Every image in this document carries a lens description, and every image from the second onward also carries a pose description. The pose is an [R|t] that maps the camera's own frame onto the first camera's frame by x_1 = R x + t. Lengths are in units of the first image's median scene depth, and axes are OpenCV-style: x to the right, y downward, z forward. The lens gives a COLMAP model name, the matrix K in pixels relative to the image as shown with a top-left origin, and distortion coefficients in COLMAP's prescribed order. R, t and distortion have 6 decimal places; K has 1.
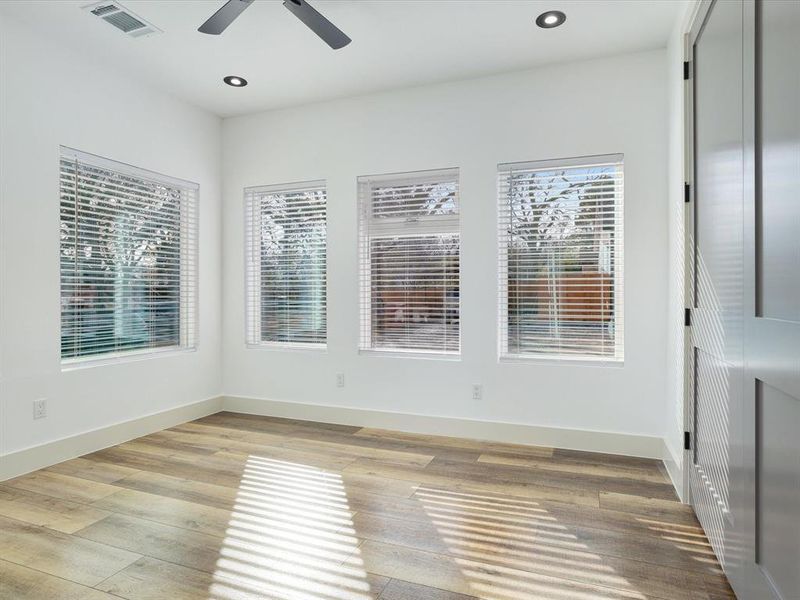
lens RADIAL K [[442.9, 0, 401.0], [0, 442.9, 290.5], [0, 0, 1]] dist [-0.038479, 0.027682]
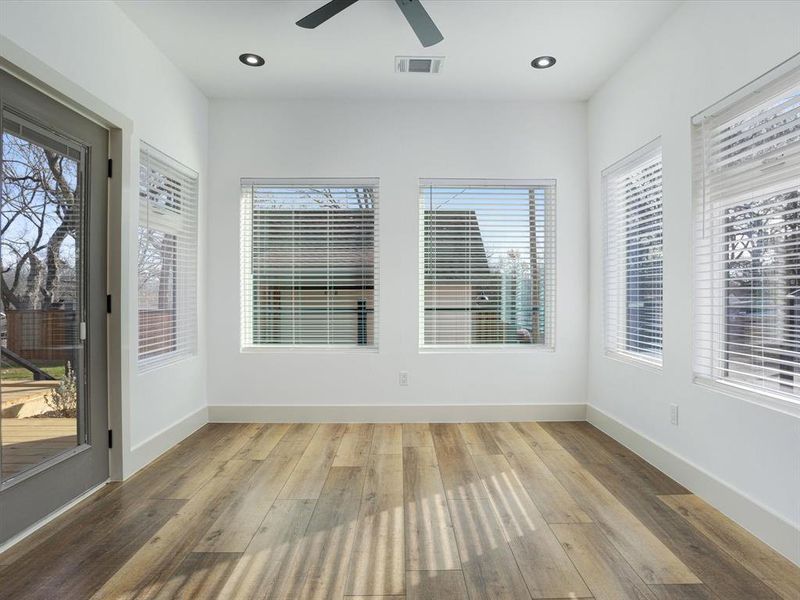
lens RADIAL K [[442.9, 0, 401.0], [0, 442.9, 290.5], [0, 0, 1]] dist [-0.038479, 0.027682]
pose [[0.432566, -0.009450, -0.901553, 0.374074], [0.005232, 0.999955, -0.007972, 0.010649], [0.901587, -0.001268, 0.432596, 0.381071]]
